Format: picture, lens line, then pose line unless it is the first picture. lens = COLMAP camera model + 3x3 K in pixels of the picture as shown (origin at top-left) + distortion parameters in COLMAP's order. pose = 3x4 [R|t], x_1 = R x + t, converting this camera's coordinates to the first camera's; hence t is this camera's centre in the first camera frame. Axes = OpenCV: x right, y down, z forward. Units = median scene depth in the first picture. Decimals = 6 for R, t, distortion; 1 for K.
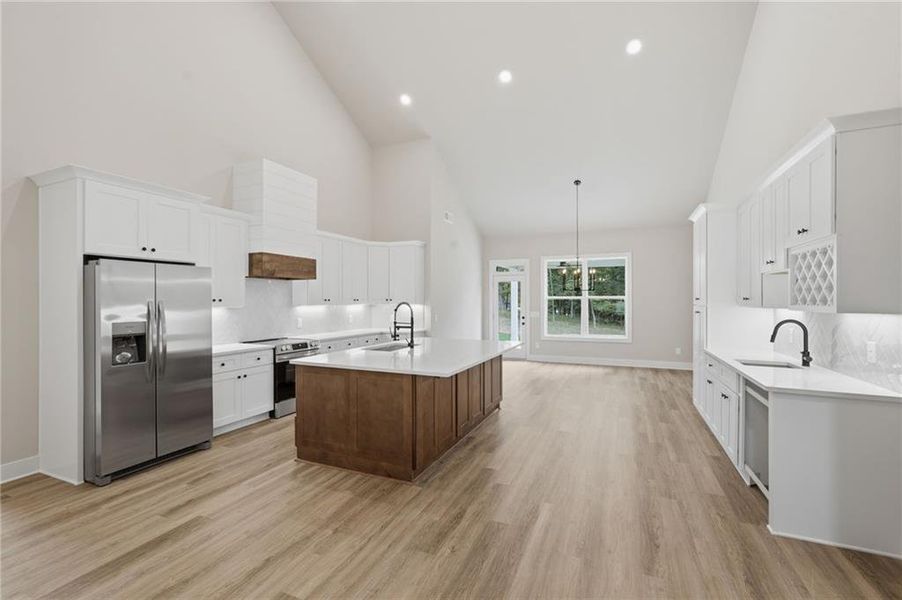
lens RADIAL K [[398.5, 0, 455.8], [0, 398.5, 299.0], [0, 0, 1]] dist [-0.003451, 0.000724]
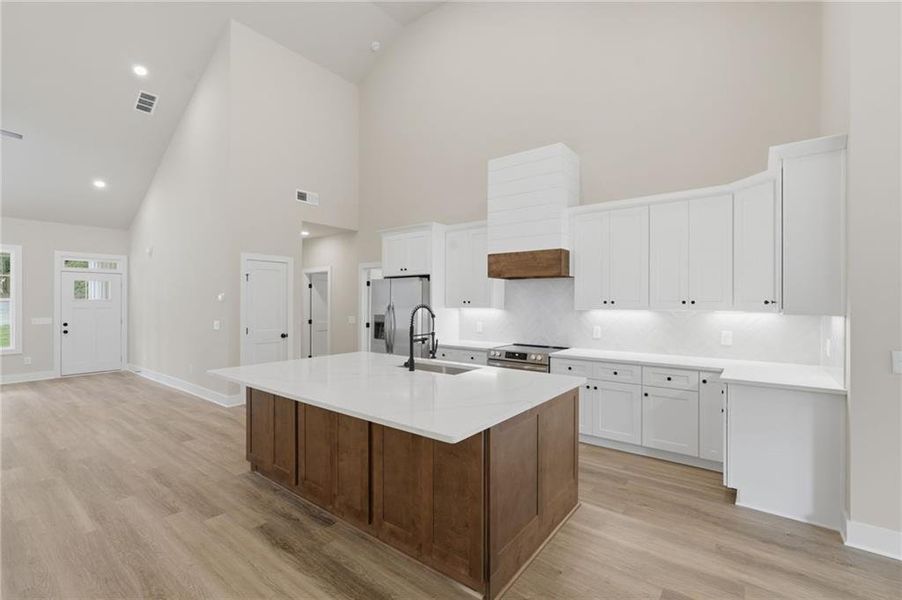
lens RADIAL K [[398.5, 0, 454.8], [0, 398.5, 303.5], [0, 0, 1]] dist [-0.003451, 0.000724]
pose [[-0.255526, 0.005038, -0.966789, 0.578798], [0.000630, 0.999987, 0.005044, 0.001494], [0.966802, 0.000680, -0.255526, 1.324575]]
